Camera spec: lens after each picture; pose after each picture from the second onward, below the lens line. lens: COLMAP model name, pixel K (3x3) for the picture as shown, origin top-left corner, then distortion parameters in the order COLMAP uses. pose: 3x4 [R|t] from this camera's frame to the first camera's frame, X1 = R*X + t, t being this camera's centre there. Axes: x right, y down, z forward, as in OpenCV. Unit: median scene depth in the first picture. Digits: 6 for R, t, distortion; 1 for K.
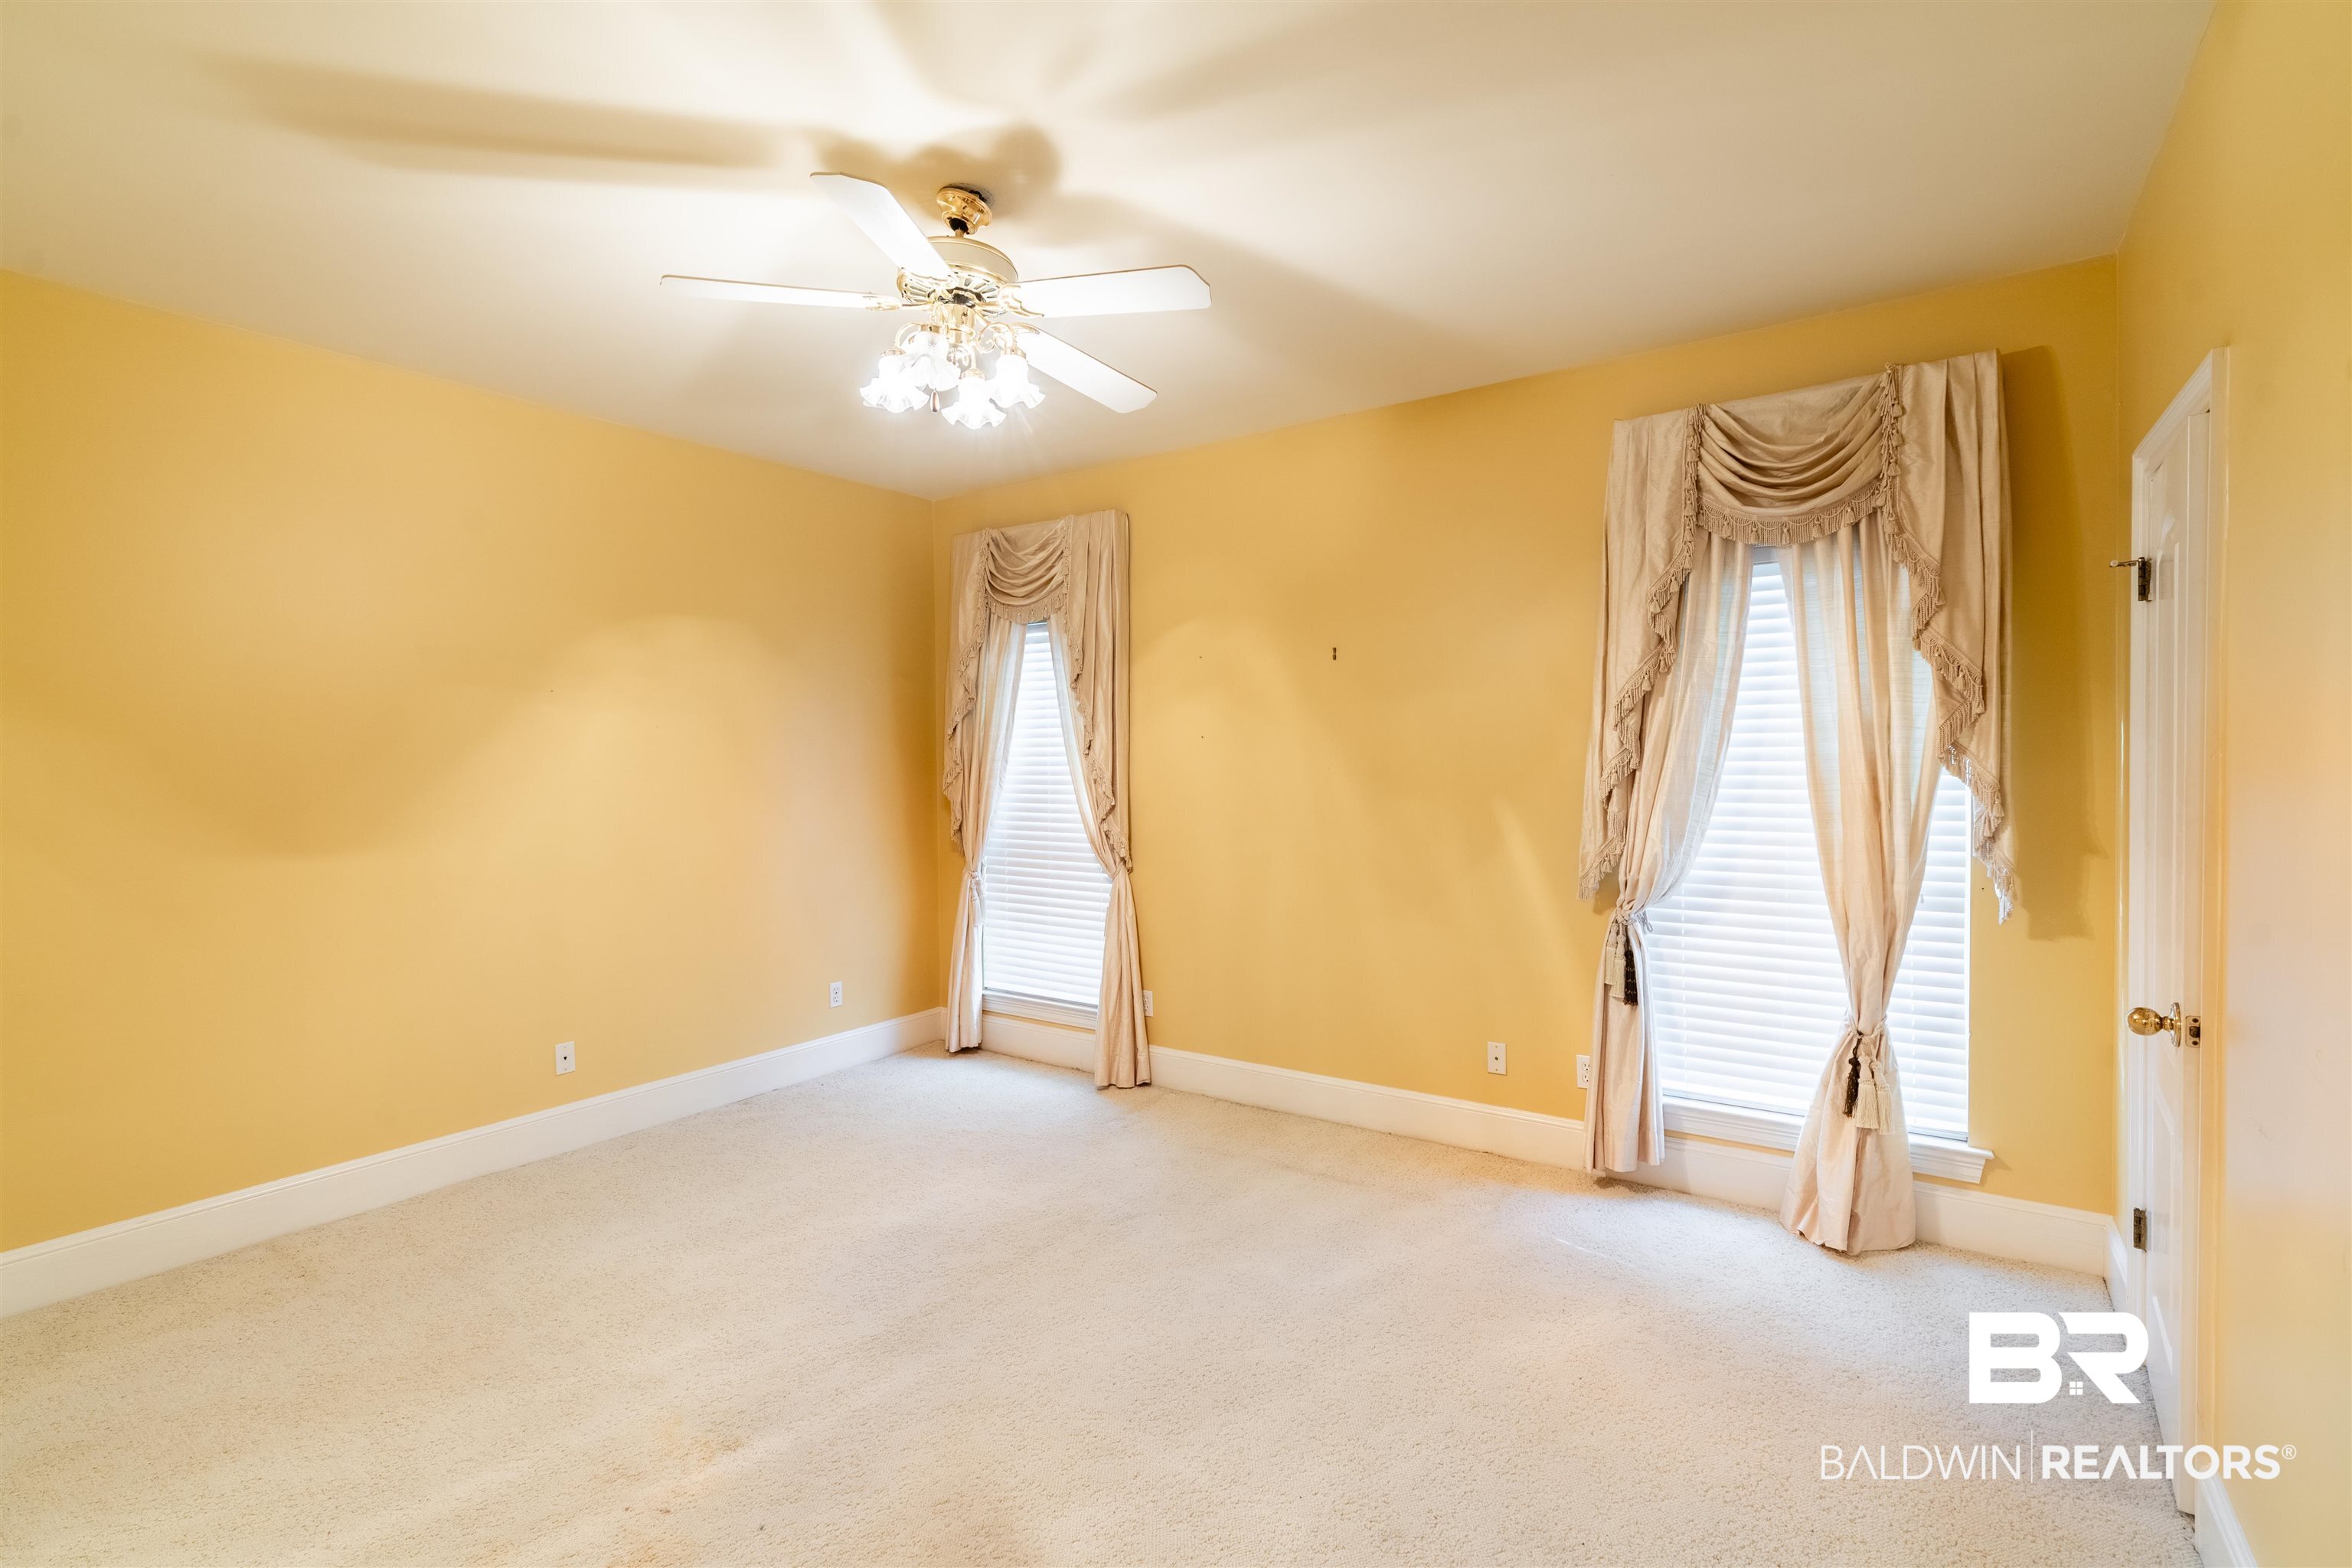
lens RADIAL K [[1128.3, 0, 1256.0], [0, 1128.3, 777.0], [0, 0, 1]] dist [-0.002073, 0.000719]
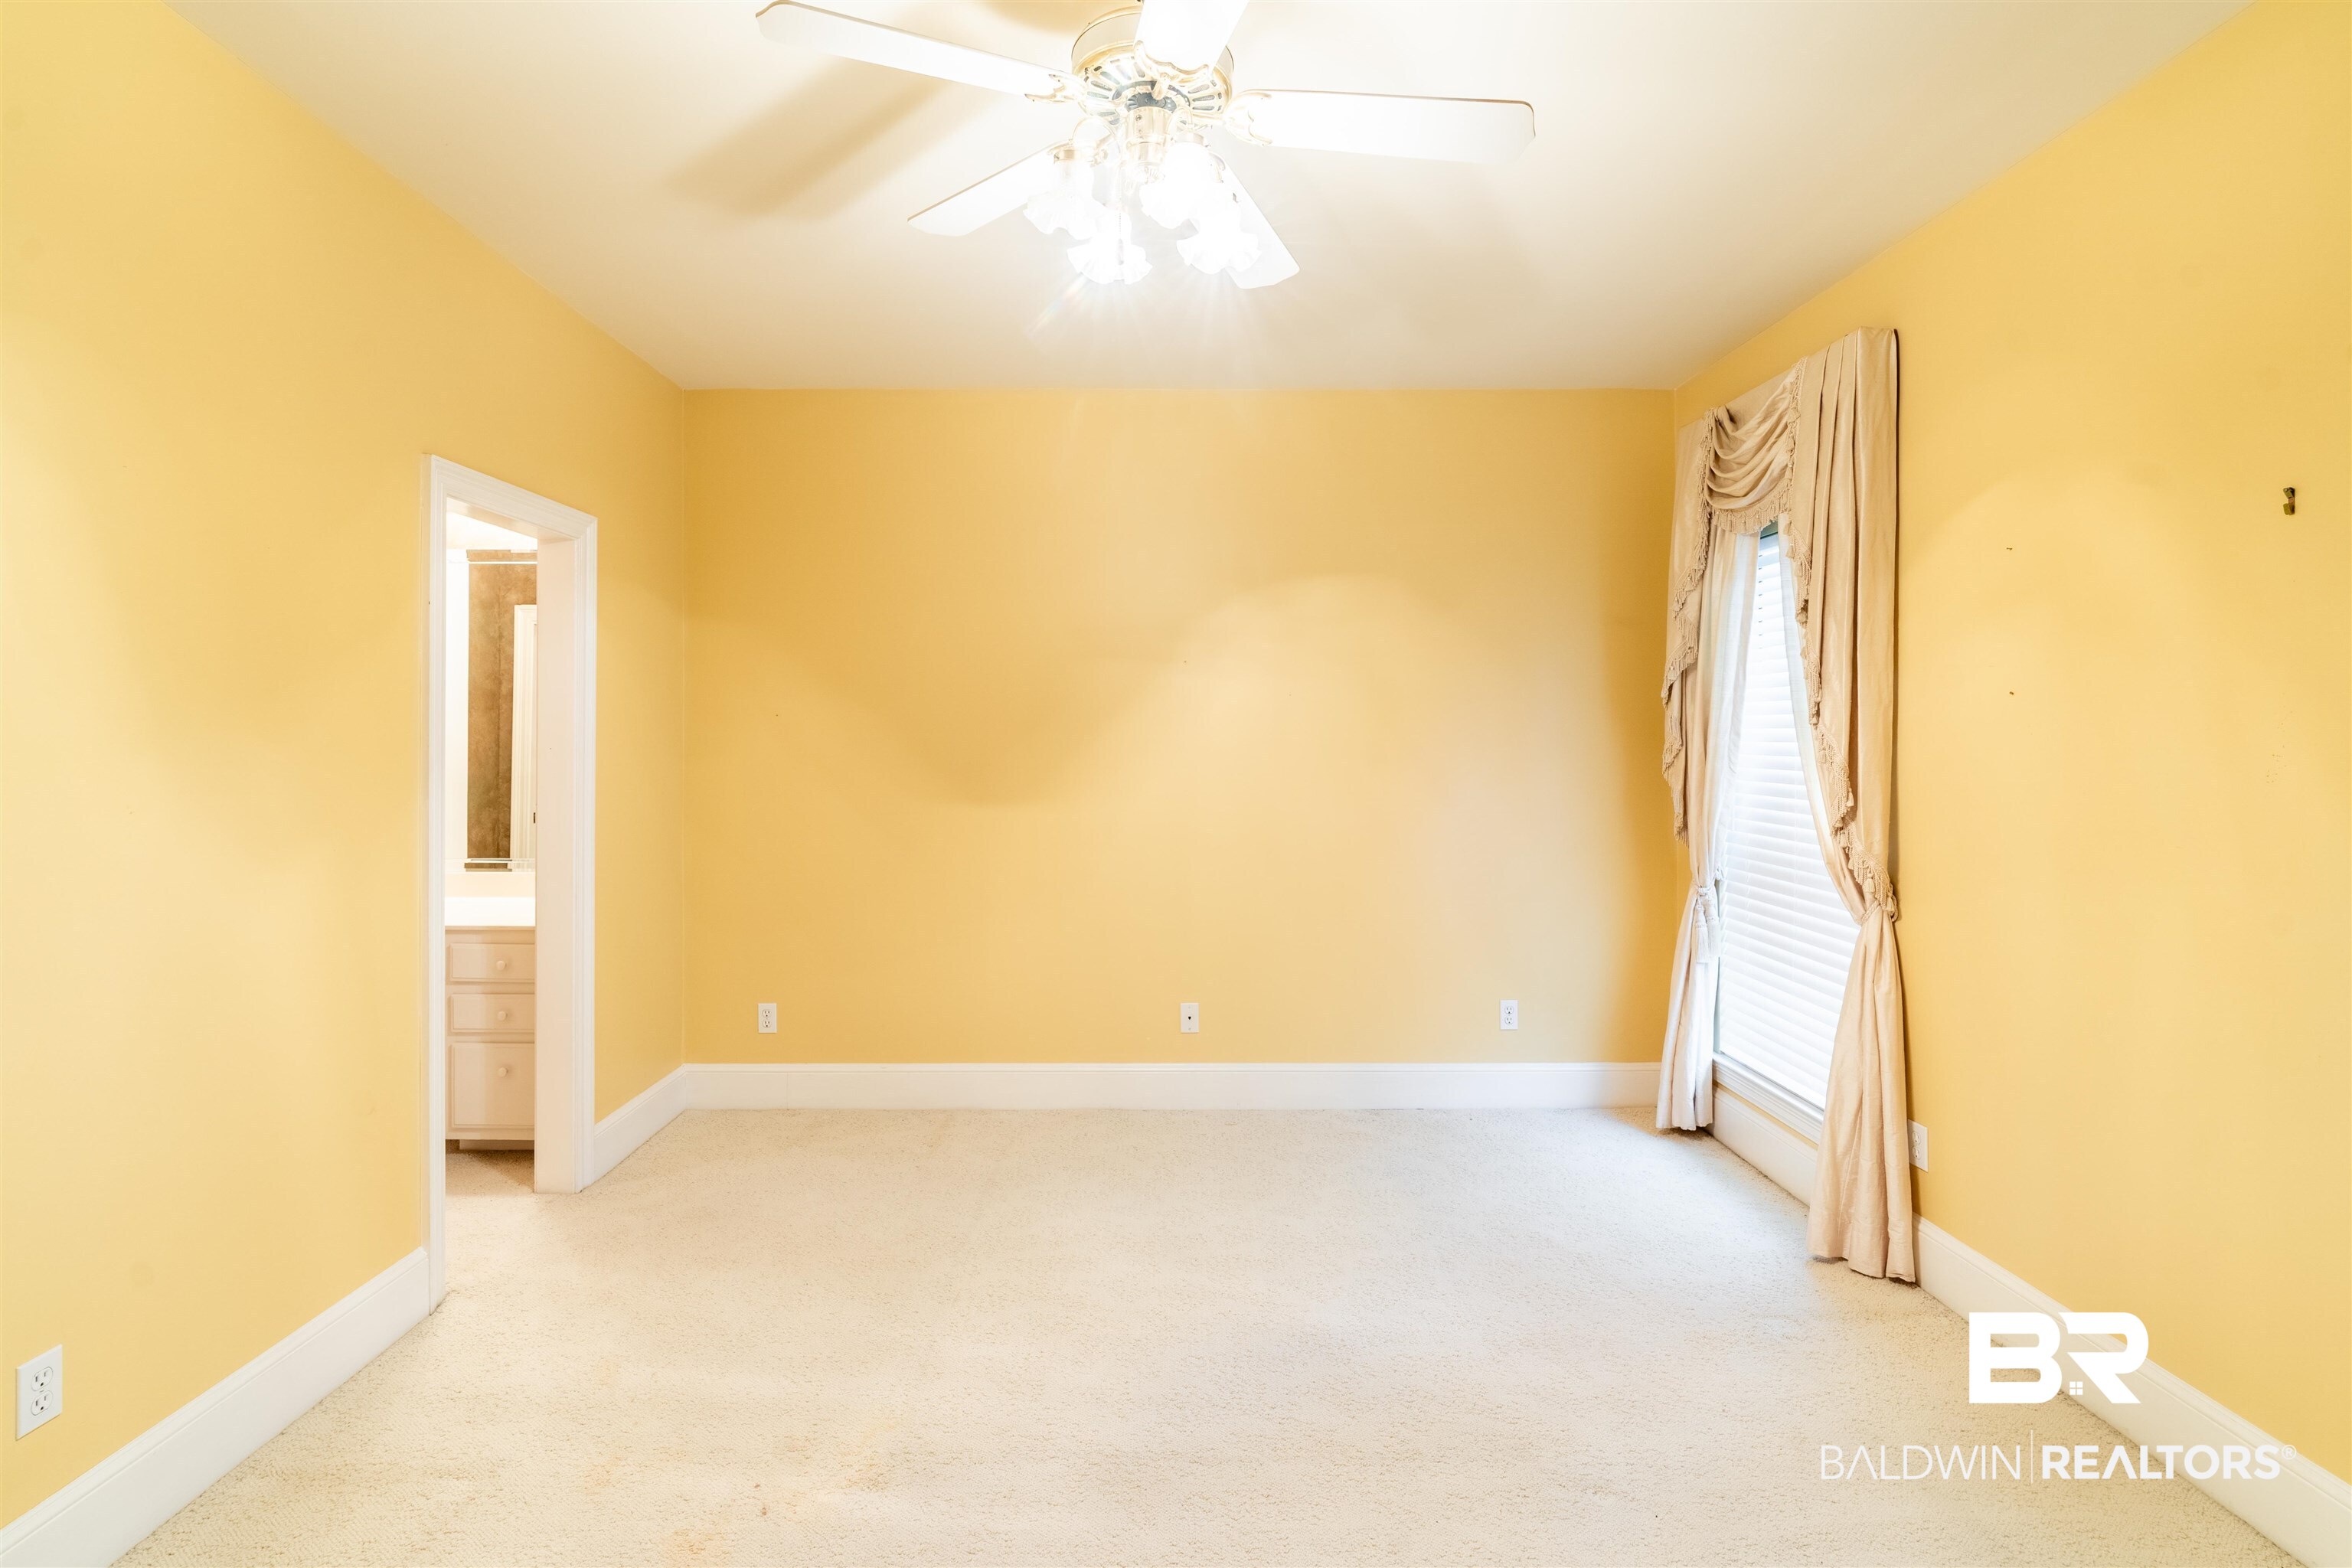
lens RADIAL K [[1137.5, 0, 1138.9], [0, 1137.5, 729.5], [0, 0, 1]] dist [-0.002594, 0.000120]
pose [[0.514255, 0.004945, -0.857623, 0.203482], [-0.022193, 0.999725, -0.007544, -0.003763], [0.857350, 0.022913, 0.514224, 0.339577]]
